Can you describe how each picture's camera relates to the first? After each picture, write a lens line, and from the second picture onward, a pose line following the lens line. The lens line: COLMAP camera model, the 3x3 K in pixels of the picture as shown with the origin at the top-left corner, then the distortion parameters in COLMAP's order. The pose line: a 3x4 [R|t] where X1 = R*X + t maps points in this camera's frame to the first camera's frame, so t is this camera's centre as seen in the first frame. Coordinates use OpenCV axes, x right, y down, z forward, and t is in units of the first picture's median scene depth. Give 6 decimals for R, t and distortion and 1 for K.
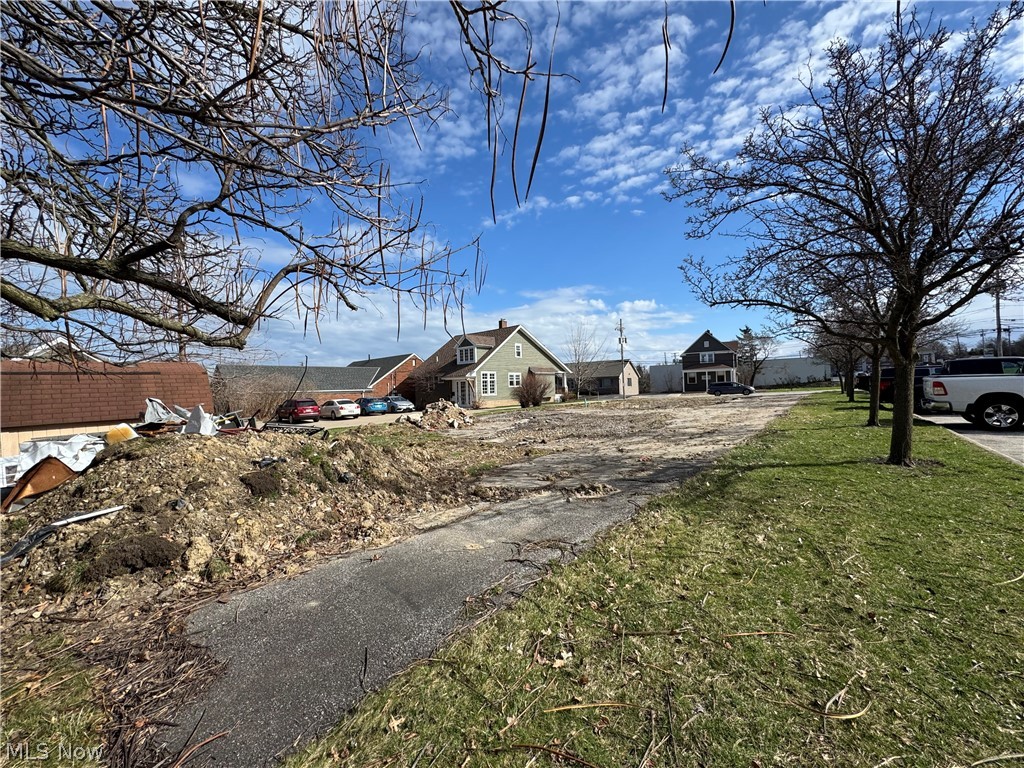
lens RADIAL K [[410.0, 0, 512.0], [0, 410.0, 384.0], [0, 0, 1]] dist [-0.000849, -0.000150]
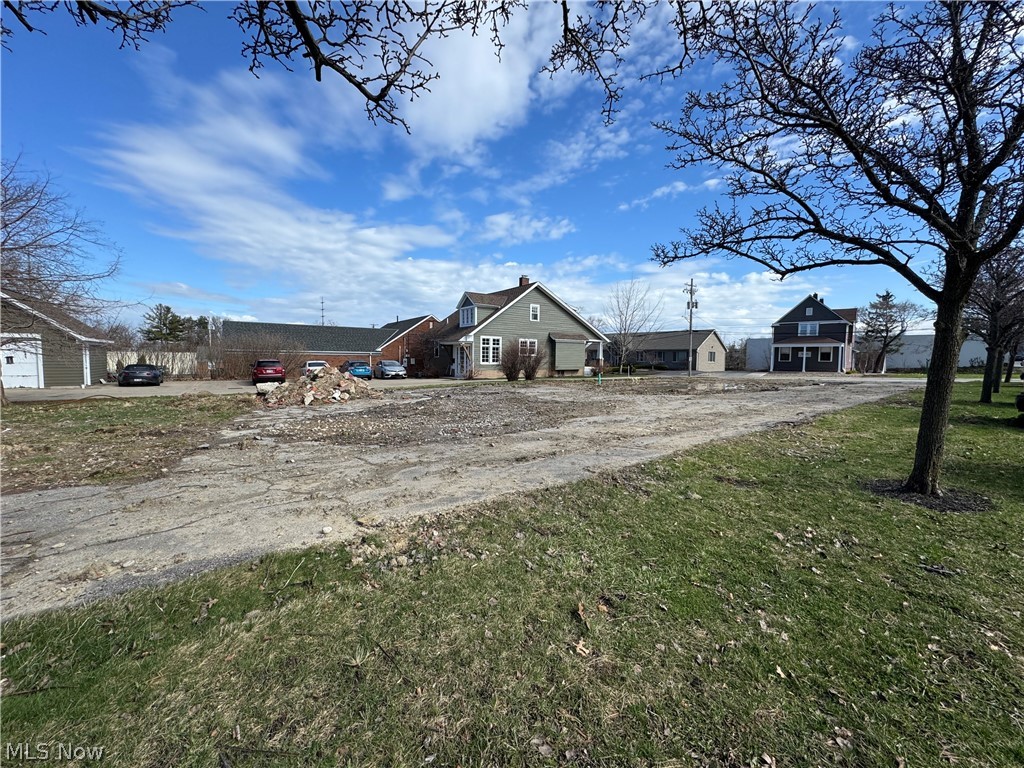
lens RADIAL K [[410.0, 0, 512.0], [0, 410.0, 384.0], [0, 0, 1]] dist [-0.000849, -0.000150]
pose [[0.973036, 0.056441, -0.223642, 0.768275], [-0.038944, 0.995880, 0.081890, -0.012706], [0.227342, -0.070973, 0.971225, 0.741200]]
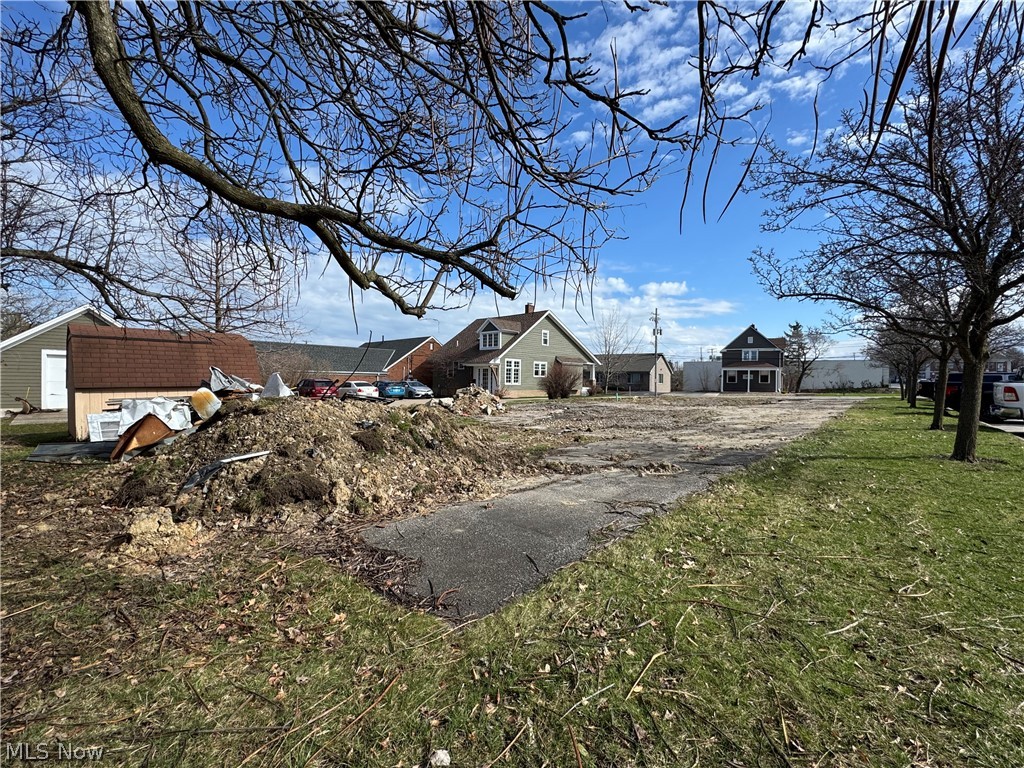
lens RADIAL K [[451.3, 0, 513.0], [0, 451.3, 381.9], [0, 0, 1]] dist [0.000685, 0.000127]
pose [[0.998471, 0.045661, -0.031142, -0.098661], [-0.045184, 0.998853, 0.015853, 0.021930], [0.031830, -0.014422, 0.999389, -0.105933]]
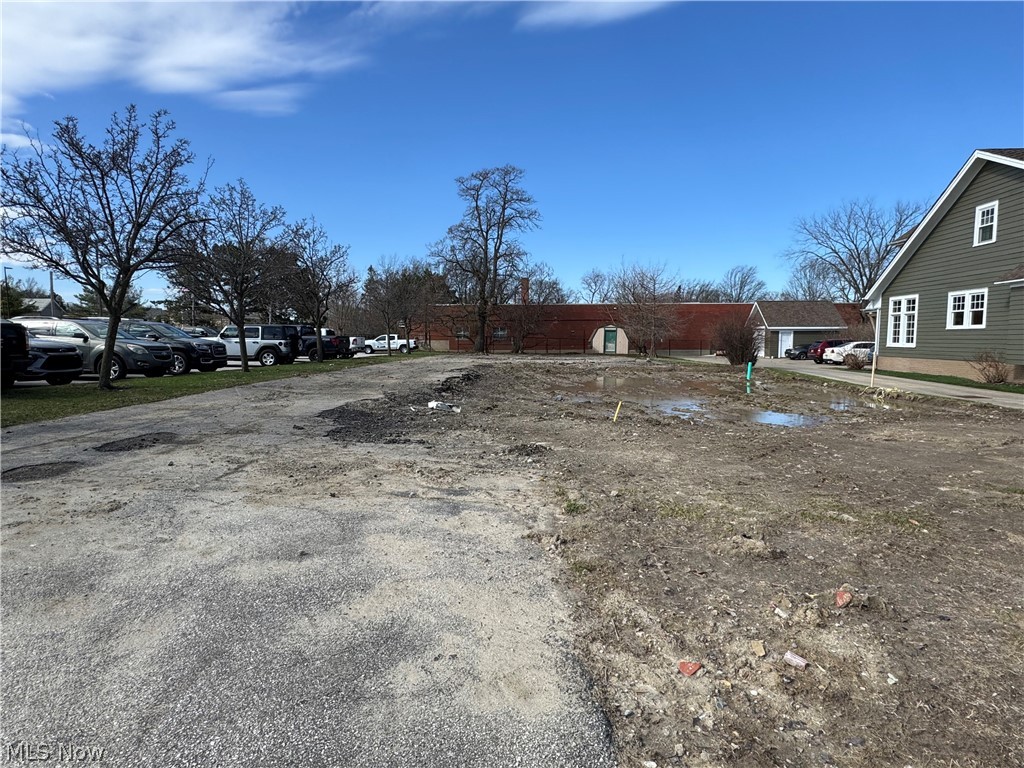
lens RADIAL K [[545.7, 0, 512.0], [0, 545.7, 384.0], [0, 0, 1]] dist [-0.003476, -0.001083]
pose [[-0.809990, 0.080994, -0.580824, 2.875712], [0.033395, 0.995180, 0.092204, -0.008810], [0.585492, 0.055288, -0.808791, 5.291086]]
